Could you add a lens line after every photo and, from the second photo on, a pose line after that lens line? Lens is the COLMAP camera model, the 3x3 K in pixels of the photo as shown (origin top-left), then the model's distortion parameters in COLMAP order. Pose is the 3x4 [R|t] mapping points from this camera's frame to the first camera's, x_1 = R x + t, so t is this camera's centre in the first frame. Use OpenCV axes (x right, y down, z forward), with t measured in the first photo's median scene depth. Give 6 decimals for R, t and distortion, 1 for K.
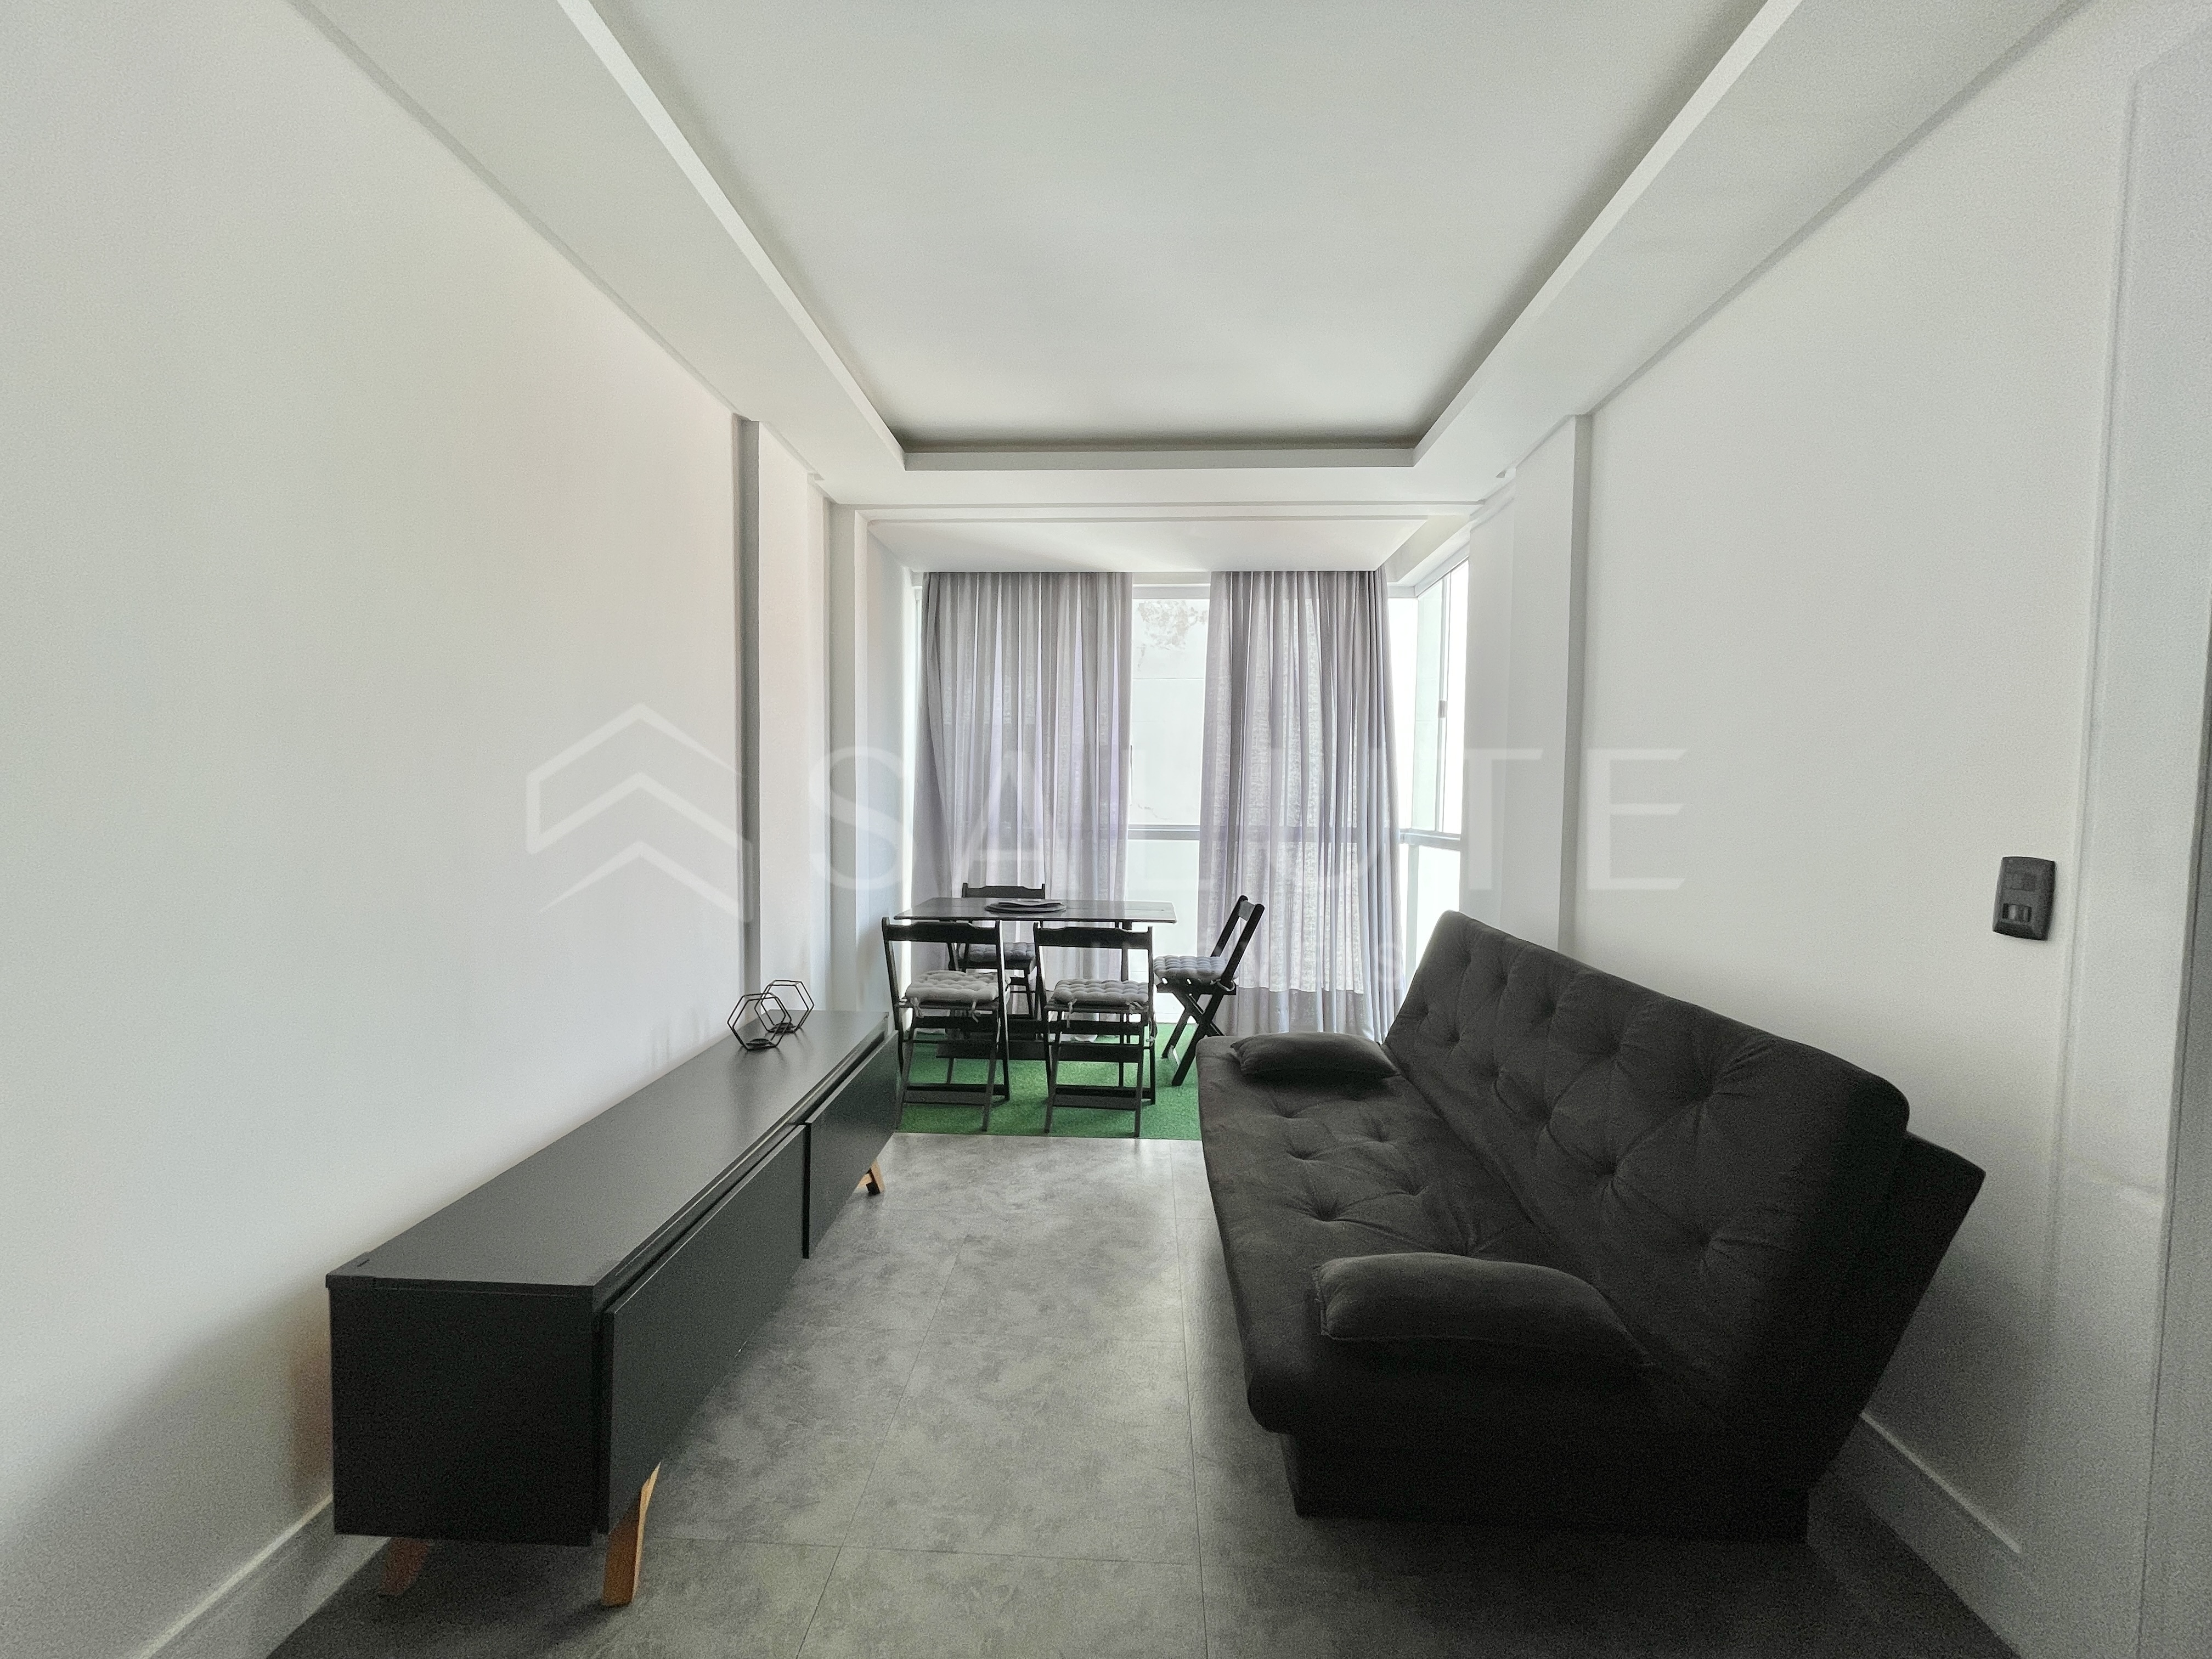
lens RADIAL K [[898.7, 0, 1099.1], [0, 898.7, 839.0], [0, 0, 1]] dist [0.001987, 0.000536]
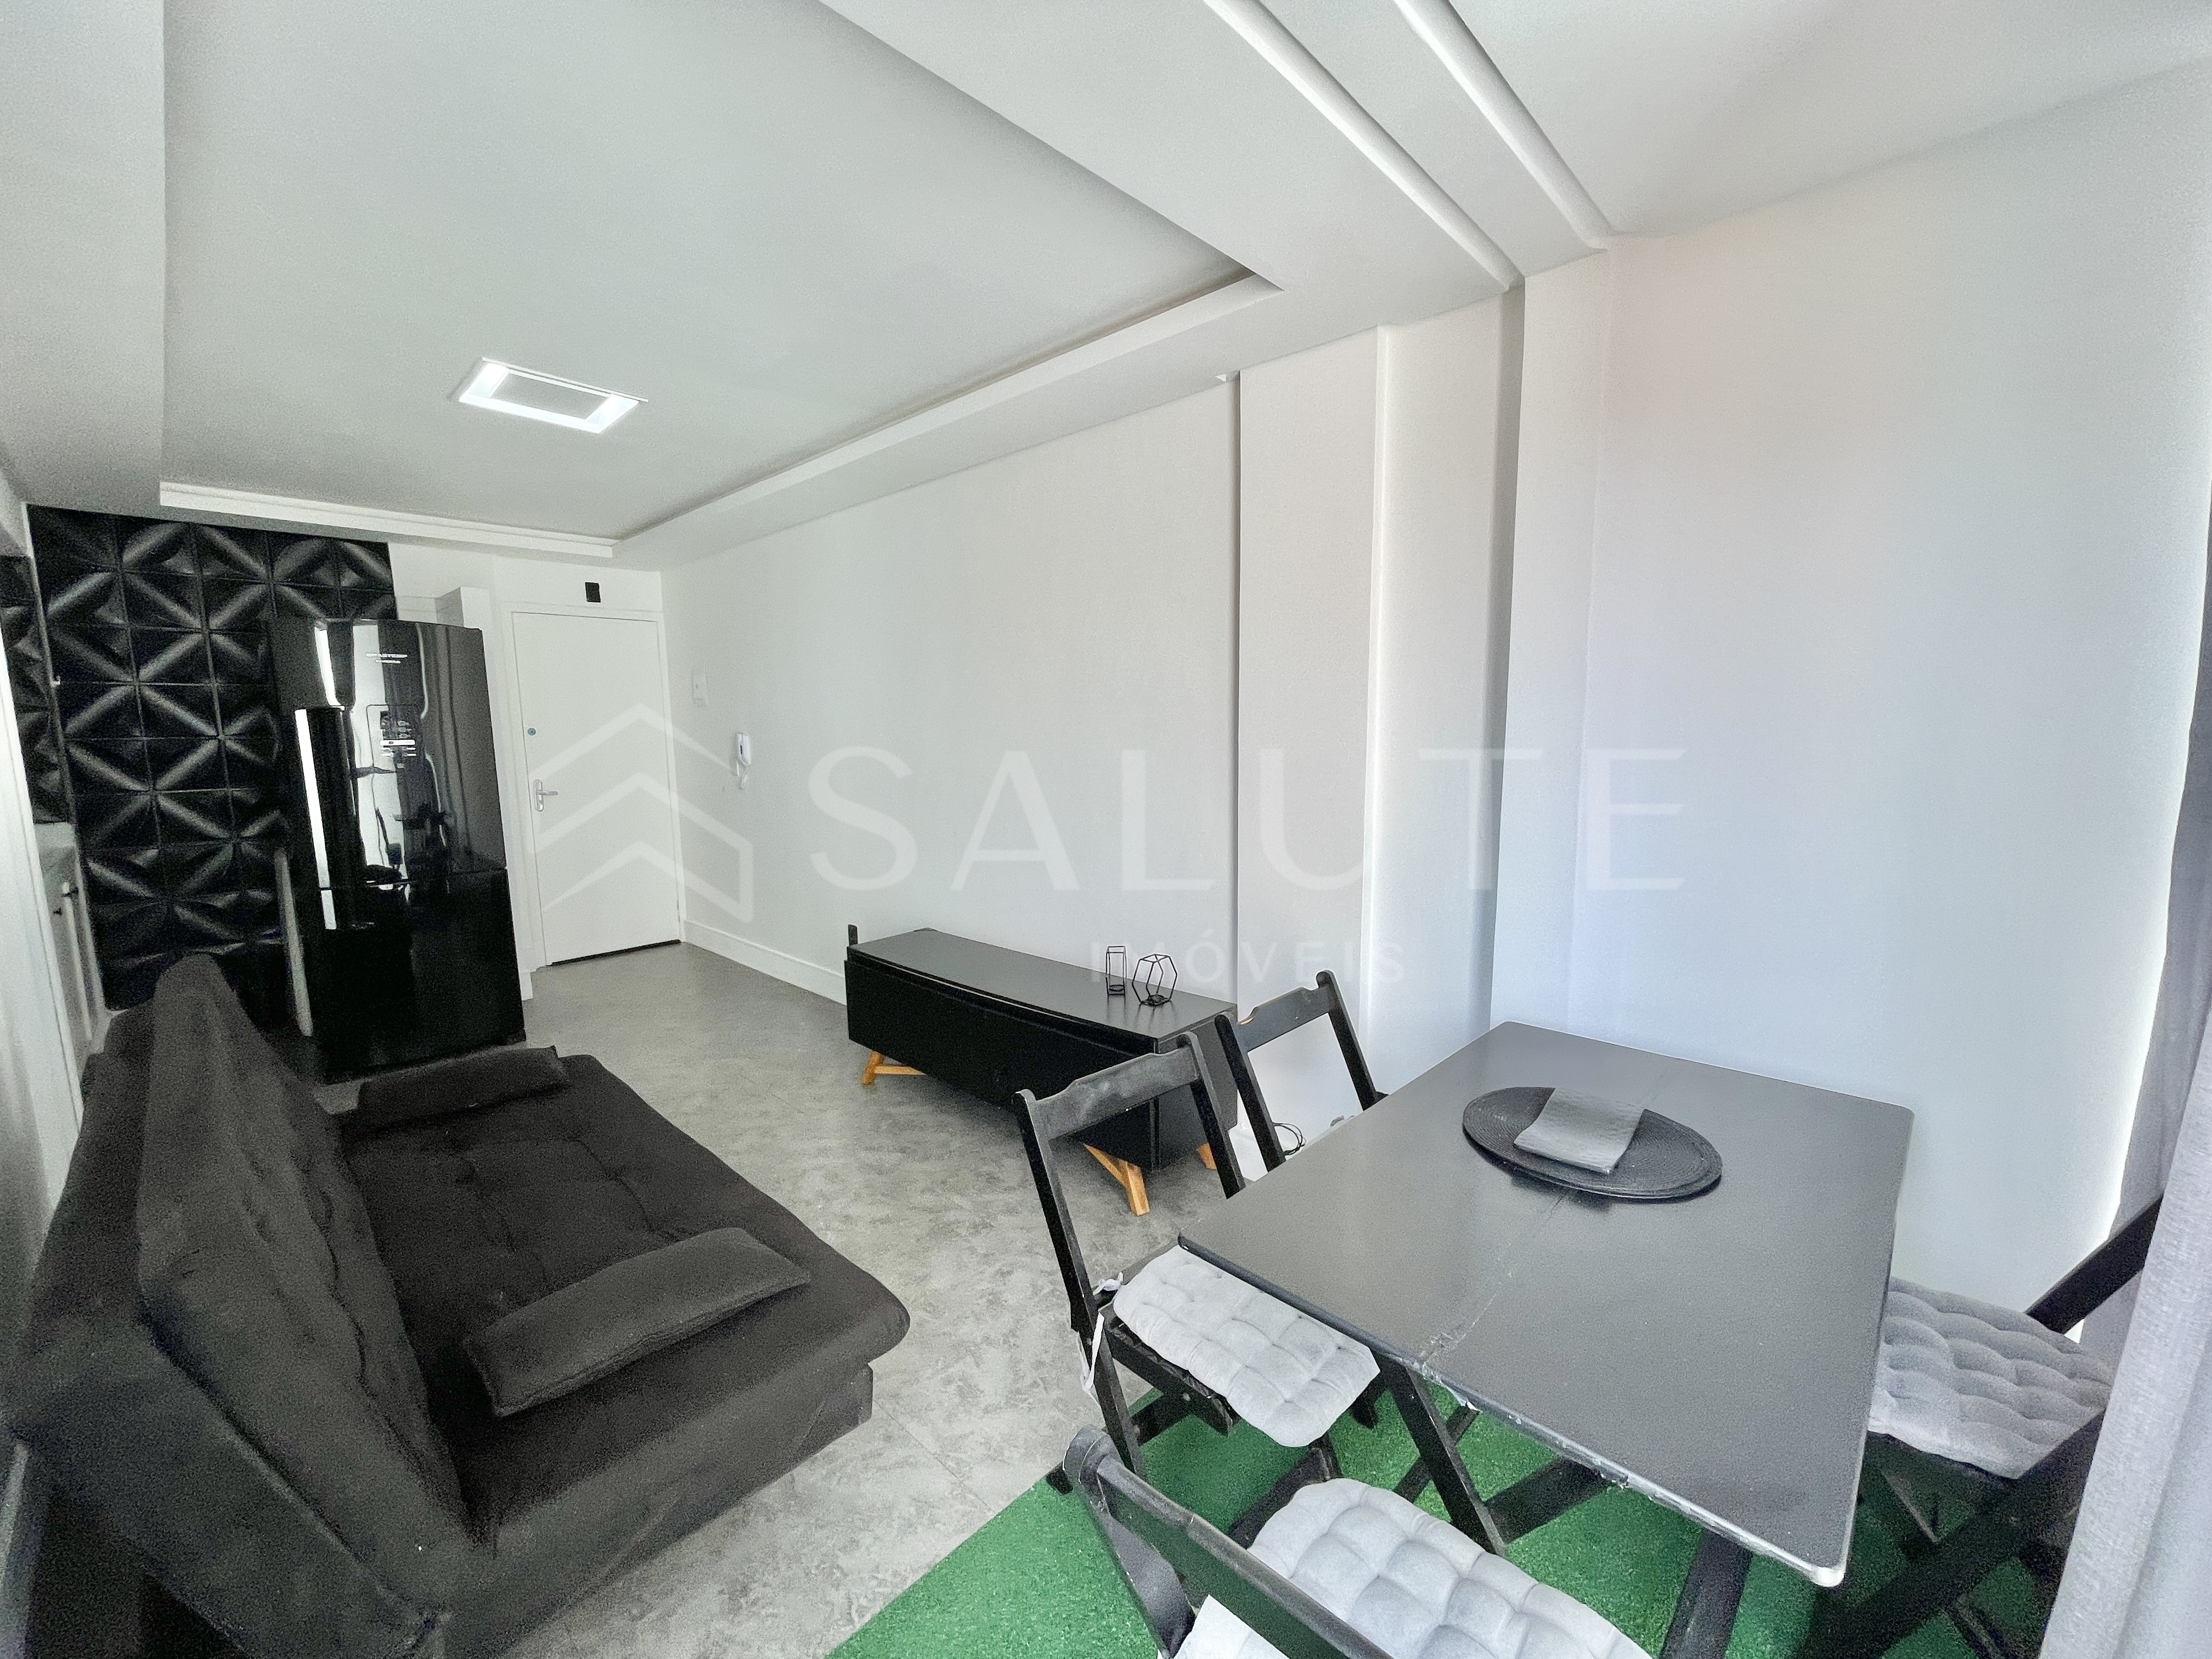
lens RADIAL K [[898.7, 0, 1099.1], [0, 898.7, 839.0], [0, 0, 1]] dist [0.001987, 0.000536]
pose [[-0.658636, 0.097691, -0.746093, 0.304002], [-0.031248, 0.987130, 0.156836, -0.090002], [0.751812, 0.126612, -0.647107, 1.071899]]
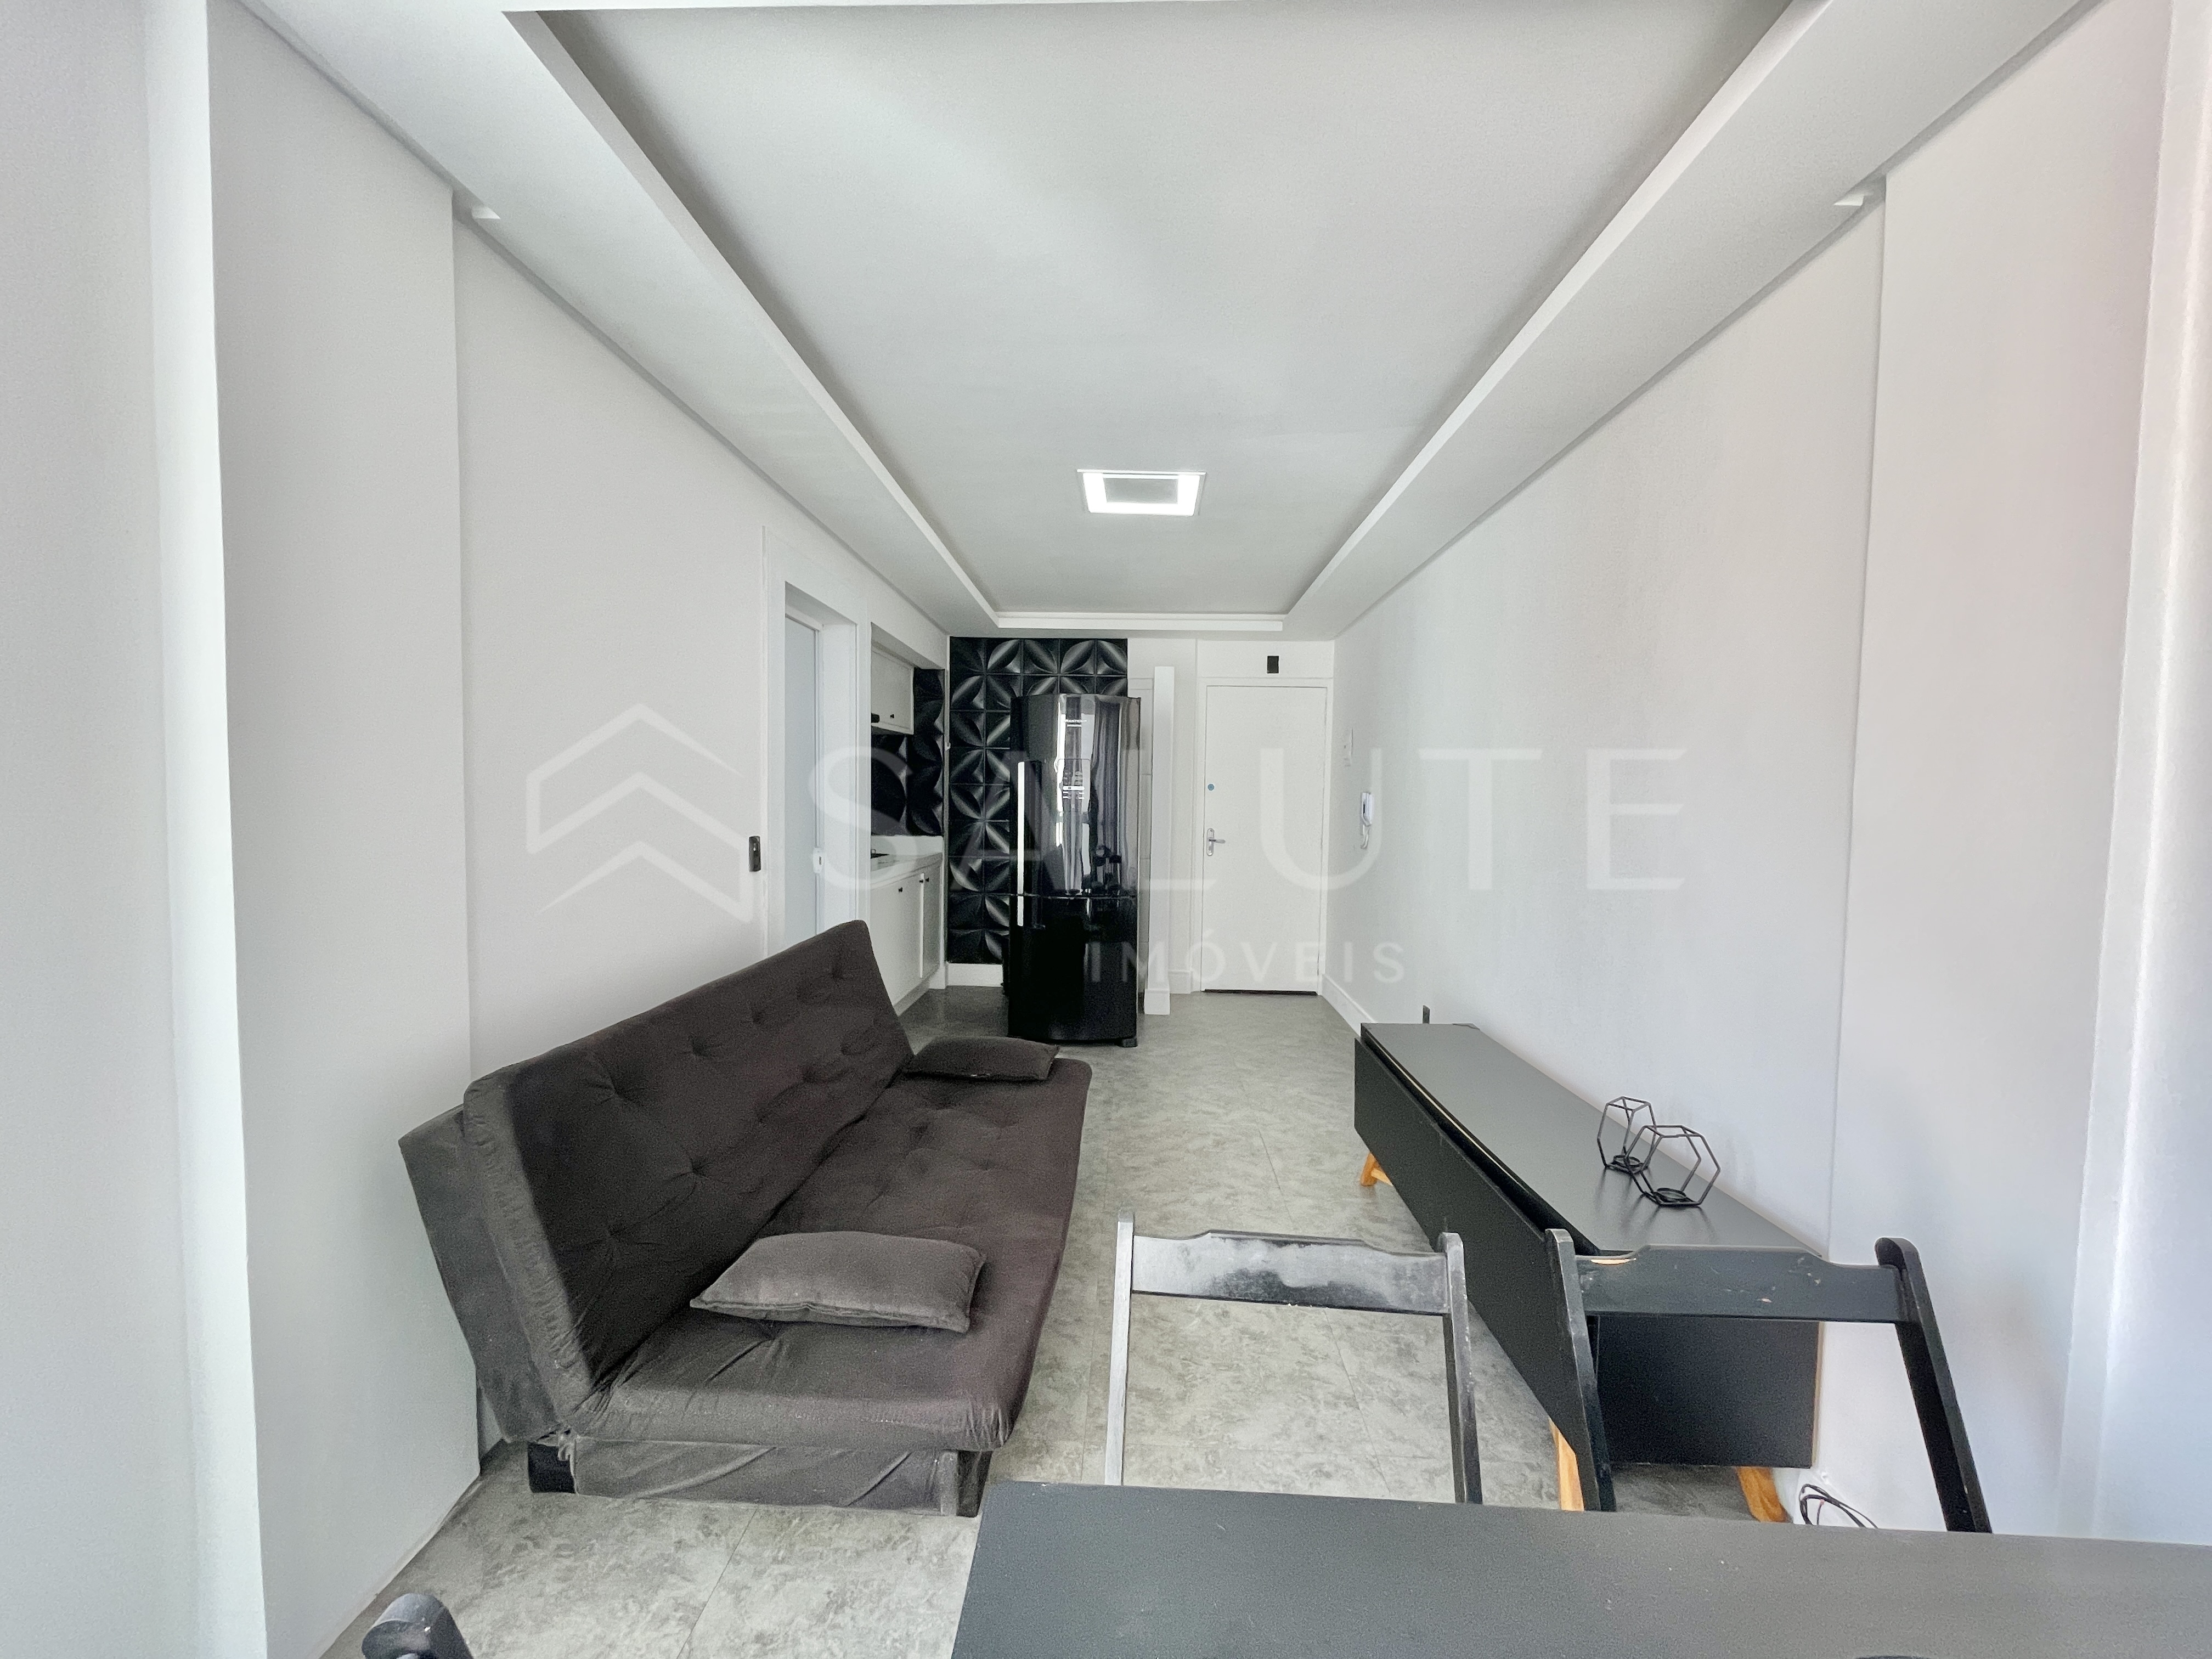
lens RADIAL K [[896.6, 0, 1099.8], [0, 896.6, 842.2], [0, 0, 1]] dist [-0.003811, -0.000001]
pose [[-0.999661, -0.025068, -0.007049, 0.058135], [-0.025661, 0.994346, 0.103044, -0.072568], [0.004426, 0.103190, -0.994652, 1.093050]]
